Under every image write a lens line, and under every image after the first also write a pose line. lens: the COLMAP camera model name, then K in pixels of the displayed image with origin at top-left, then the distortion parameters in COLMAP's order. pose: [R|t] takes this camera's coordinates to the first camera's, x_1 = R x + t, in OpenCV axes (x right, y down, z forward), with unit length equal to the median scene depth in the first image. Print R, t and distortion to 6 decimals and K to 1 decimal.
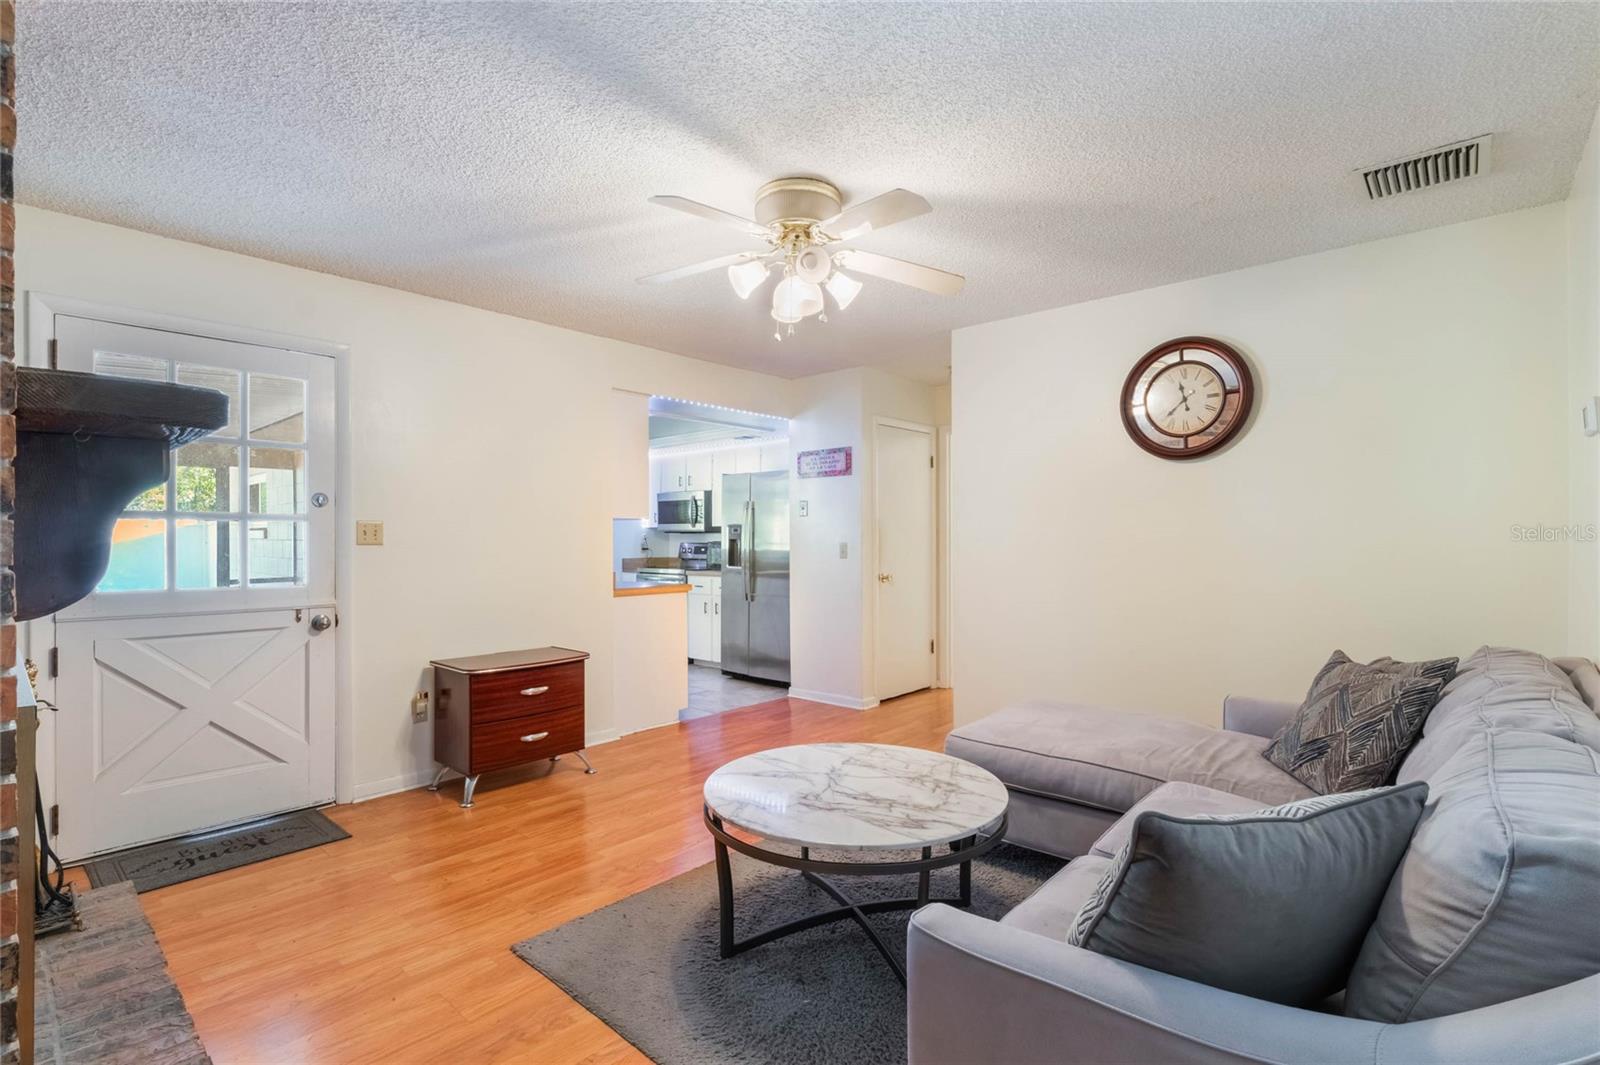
lens RADIAL K [[762.8, 0, 809.3], [0, 762.8, 533.2], [0, 0, 1]] dist [-0.010397, 0.000178]
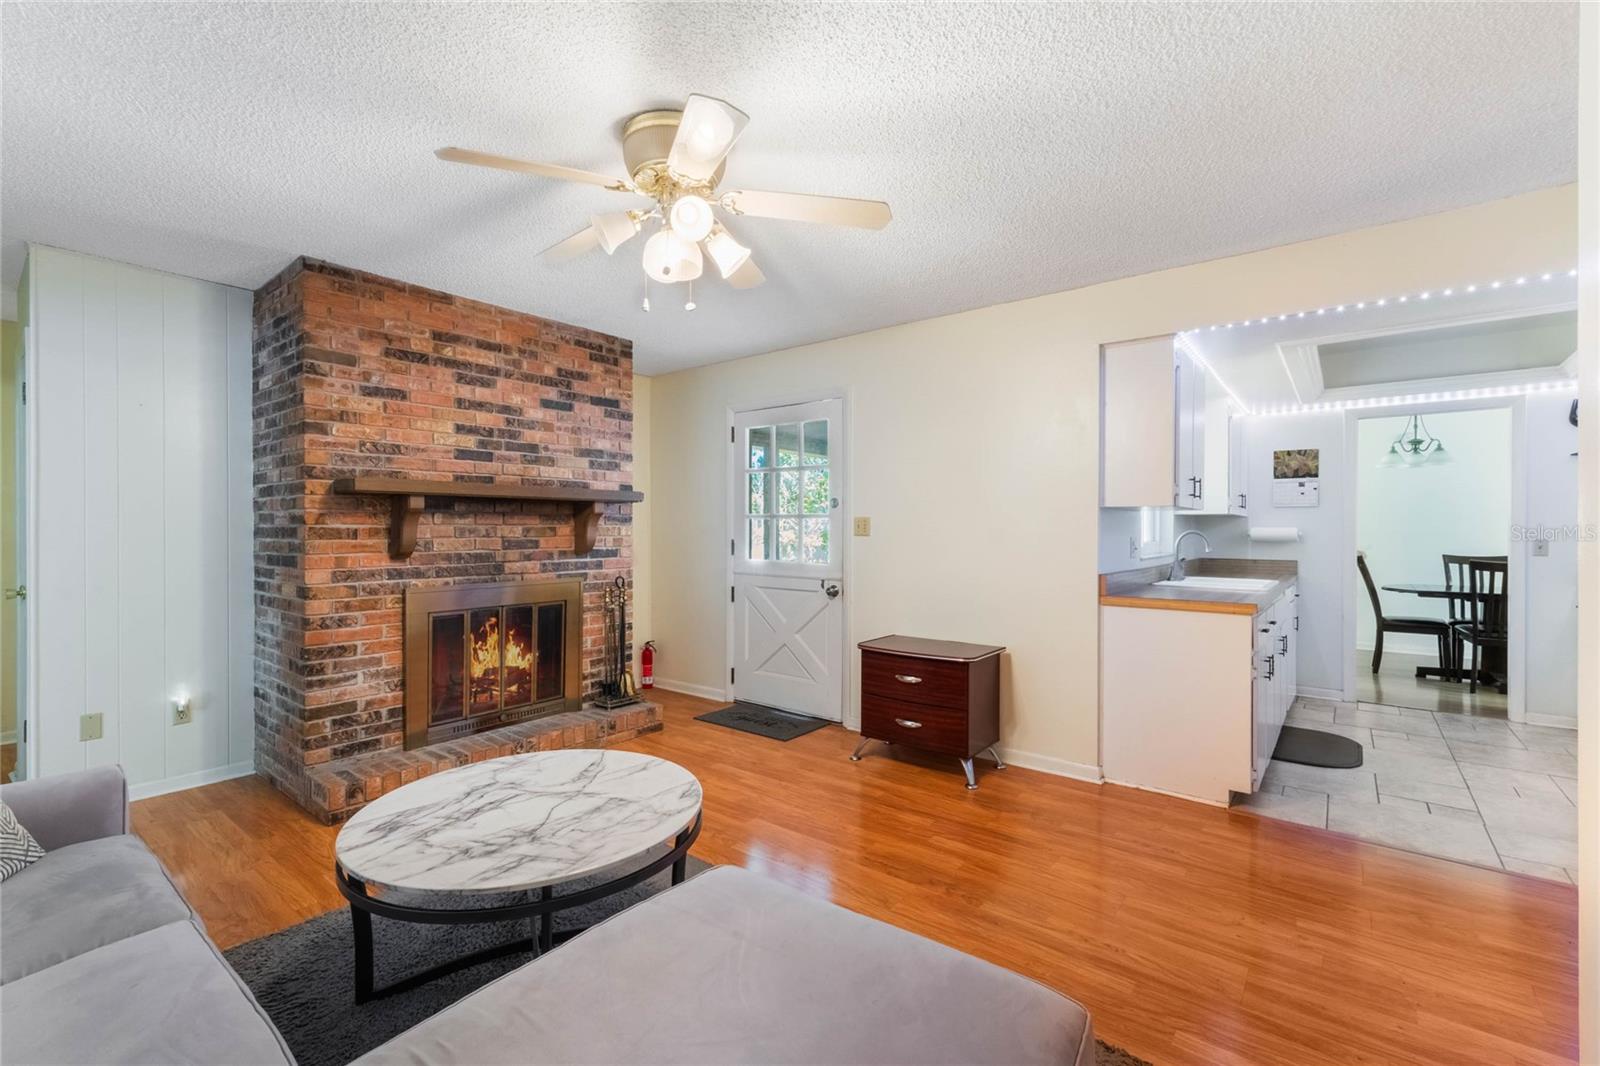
lens RADIAL K [[690.0, 0, 800.2], [0, 690.0, 530.4], [0, 0, 1]] dist [0.000896, 0.000991]
pose [[0.045355, 0.007310, -0.998944, 0.850299], [0.001332, 0.999972, 0.007378, -0.002963], [0.998970, -0.001665, 0.045344, 1.213919]]
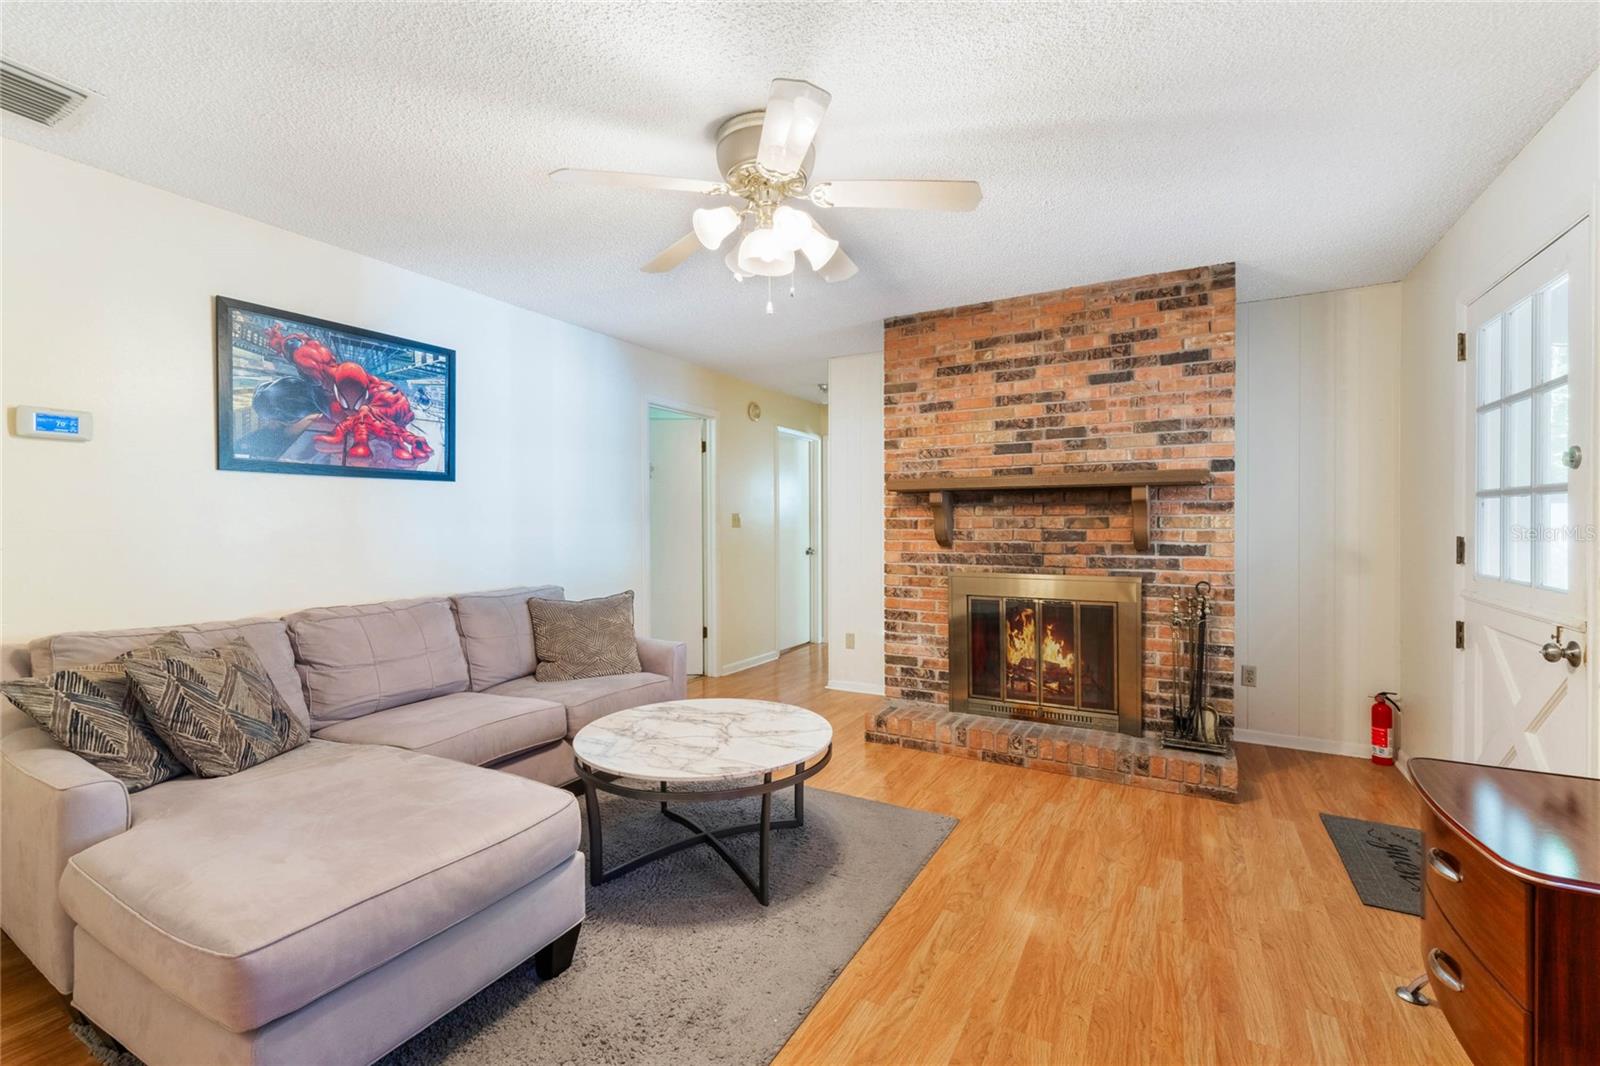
lens RADIAL K [[690.0, 0, 800.0], [0, 690.0, 529.4], [0, 0, 1]] dist [0.000896, 0.000991]
pose [[-0.979032, 0.008174, -0.203542, 0.123998], [0.007245, 0.999960, 0.005309, 0.012786], [0.203577, 0.003723, -0.979052, 1.966834]]
